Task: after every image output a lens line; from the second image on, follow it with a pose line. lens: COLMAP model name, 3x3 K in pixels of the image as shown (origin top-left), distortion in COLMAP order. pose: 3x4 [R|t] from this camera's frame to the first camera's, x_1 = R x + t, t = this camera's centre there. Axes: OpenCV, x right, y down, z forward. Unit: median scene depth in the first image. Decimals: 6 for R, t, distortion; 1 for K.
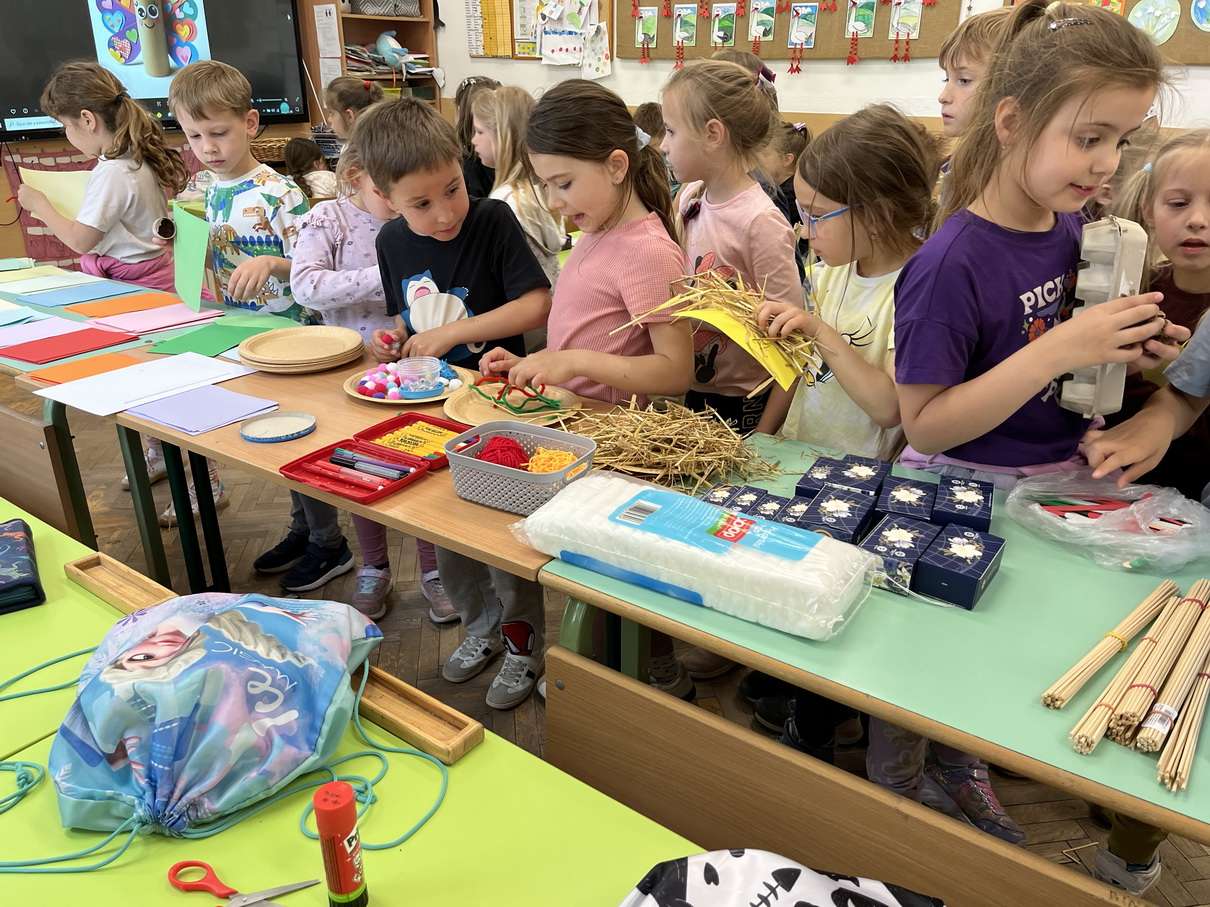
lens RADIAL K [[904.3, 0, 599.8], [0, 904.3, 452.4], [0, 0, 1]] dist [0.049603, -0.098264]
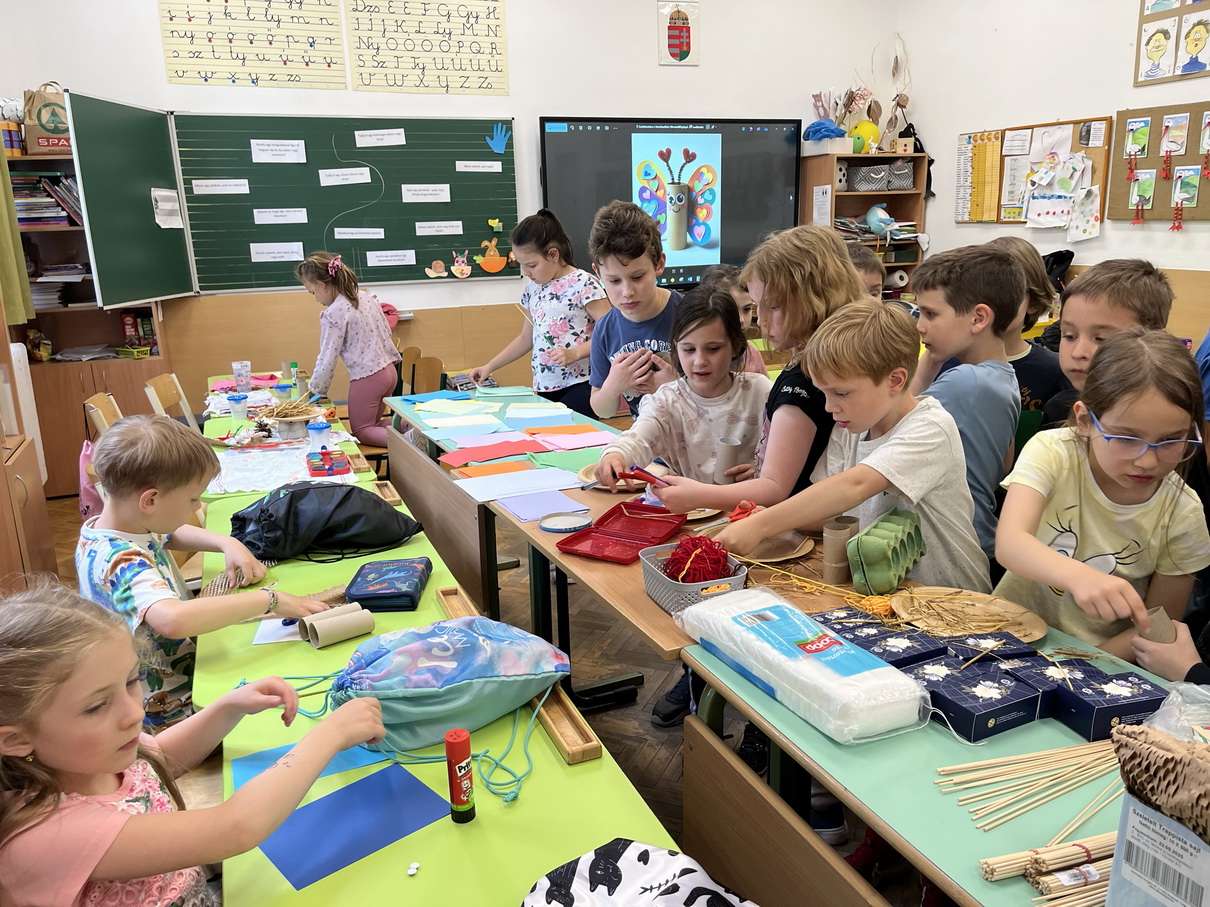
lens RADIAL K [[914.7, 0, 652.8], [0, 914.7, 450.7], [0, 0, 1]] dist [0.126397, -0.218348]
pose [[0.863703, 0.095352, -0.494899, 0.117259], [-0.169059, 0.979862, -0.106253, -0.000966], [0.474802, 0.175439, 0.862430, -0.053077]]
